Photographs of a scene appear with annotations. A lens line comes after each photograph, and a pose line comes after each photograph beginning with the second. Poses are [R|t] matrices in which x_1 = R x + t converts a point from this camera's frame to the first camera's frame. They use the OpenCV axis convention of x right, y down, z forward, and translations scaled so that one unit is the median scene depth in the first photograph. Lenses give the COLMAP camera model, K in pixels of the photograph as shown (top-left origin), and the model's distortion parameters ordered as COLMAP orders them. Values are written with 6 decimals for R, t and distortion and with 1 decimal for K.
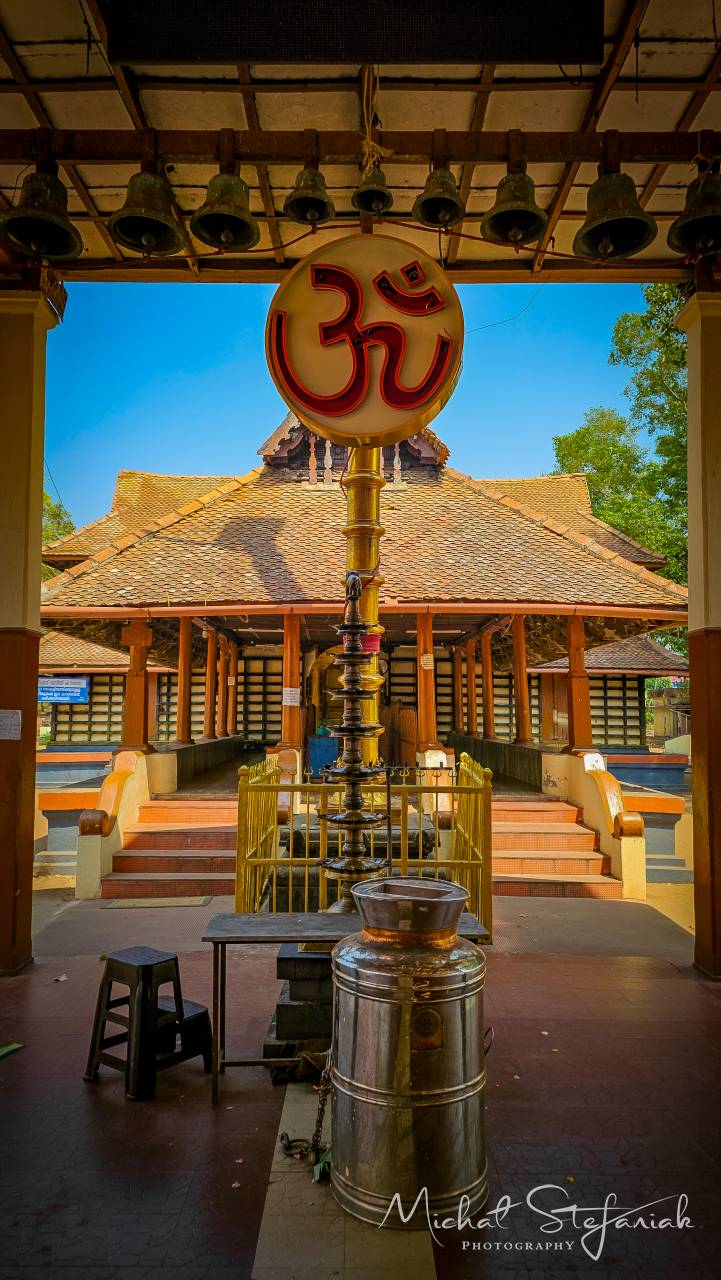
lens RADIAL K [[915.5, 0, 360.5], [0, 915.5, 640.0], [0, 0, 1]] dist [0.000461, -0.000086]
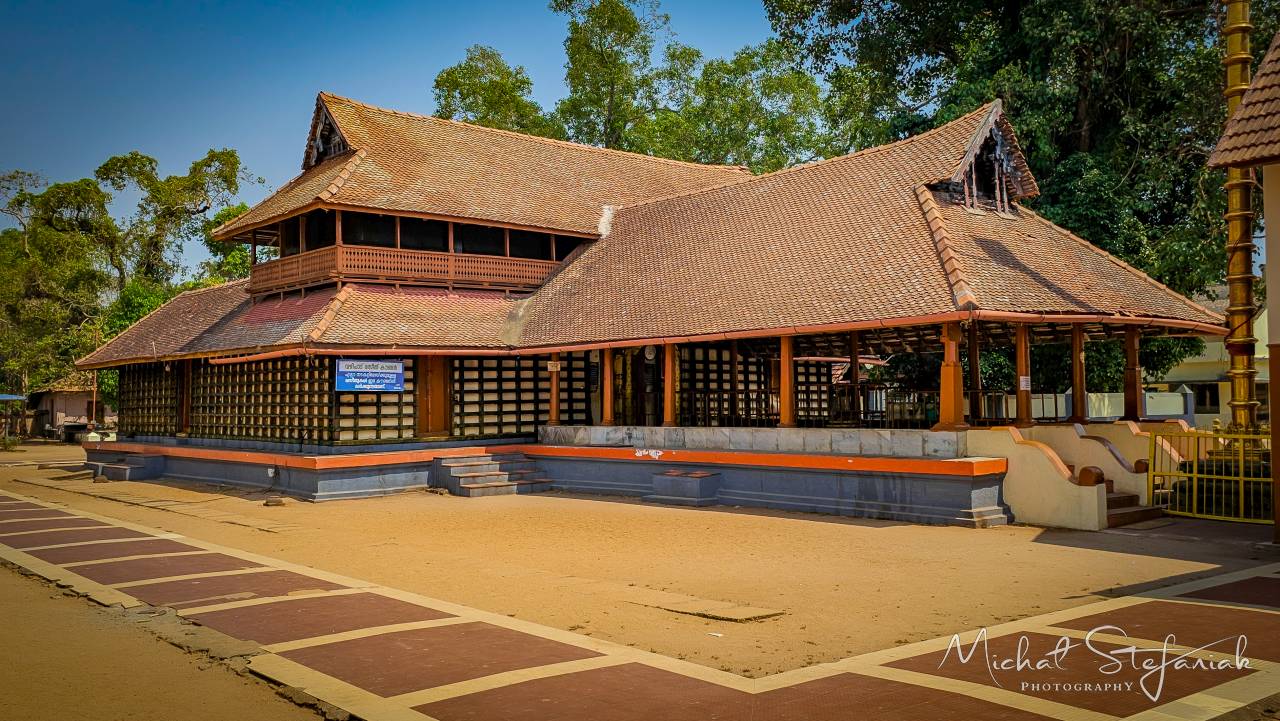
lens RADIAL K [[1175.0, 0, 640.0], [0, 1175.0, 360.5], [0, 0, 1]] dist [0.006277, 0.001234]
pose [[0.772976, 0.008632, 0.634376, -0.825192], [-0.037591, 0.998774, 0.032213, -0.000898], [-0.633320, -0.048746, 0.772353, 0.056843]]
